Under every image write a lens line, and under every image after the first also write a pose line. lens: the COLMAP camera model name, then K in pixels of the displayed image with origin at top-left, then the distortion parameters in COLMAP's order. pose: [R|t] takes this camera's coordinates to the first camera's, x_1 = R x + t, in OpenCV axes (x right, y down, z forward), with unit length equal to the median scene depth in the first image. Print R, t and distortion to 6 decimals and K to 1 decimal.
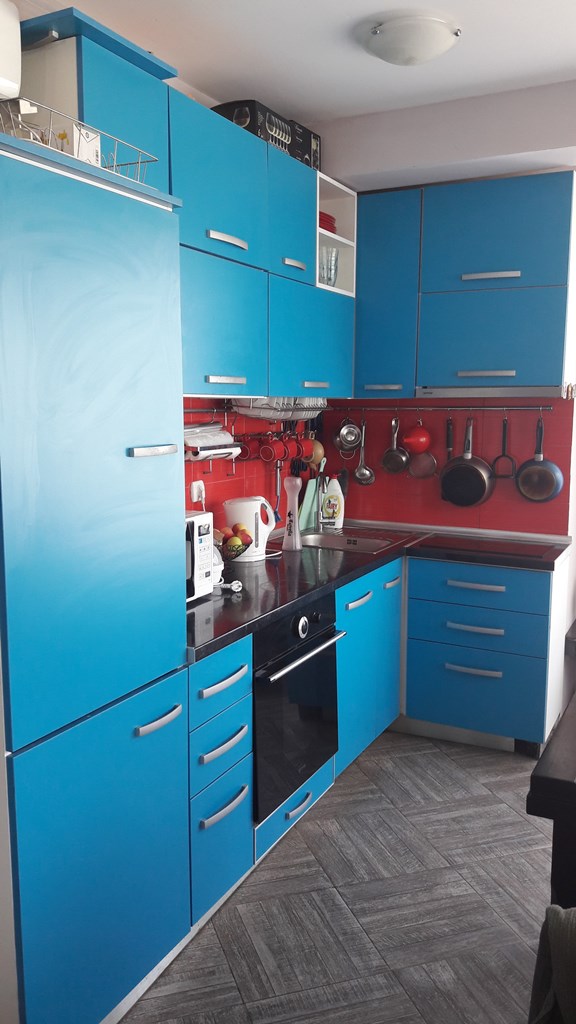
lens RADIAL K [[819.0, 0, 288.0], [0, 819.0, 512.0], [0, 0, 1]] dist [0.186043, -0.311837]
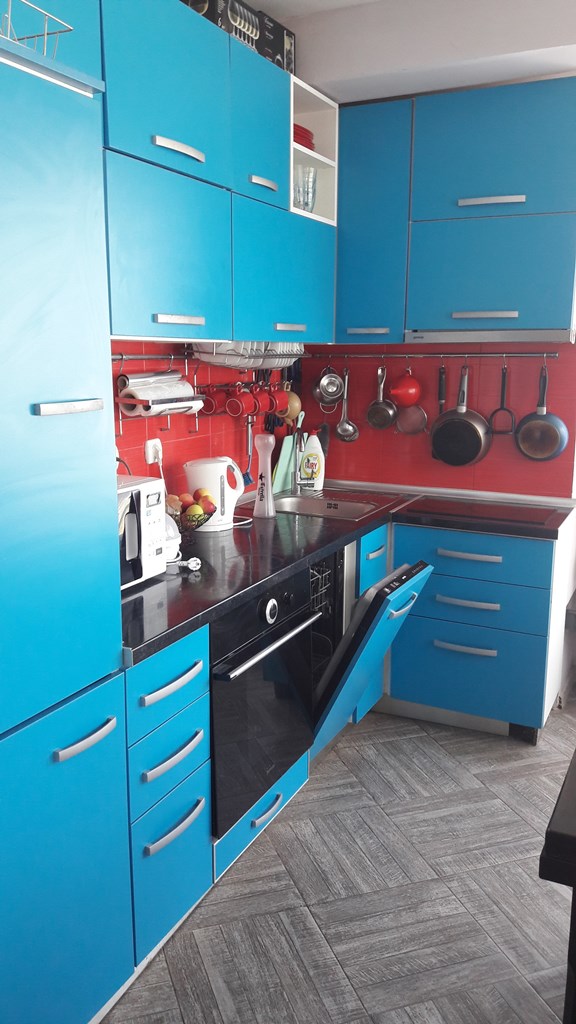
lens RADIAL K [[819.0, 0, 288.0], [0, 819.0, 512.0], [0, 0, 1]] dist [0.186043, -0.311837]
pose [[0.999912, -0.001973, 0.013148, 0.021033], [0.001173, 0.998163, 0.060577, -0.013714], [-0.013244, -0.060557, 0.998077, 0.123774]]
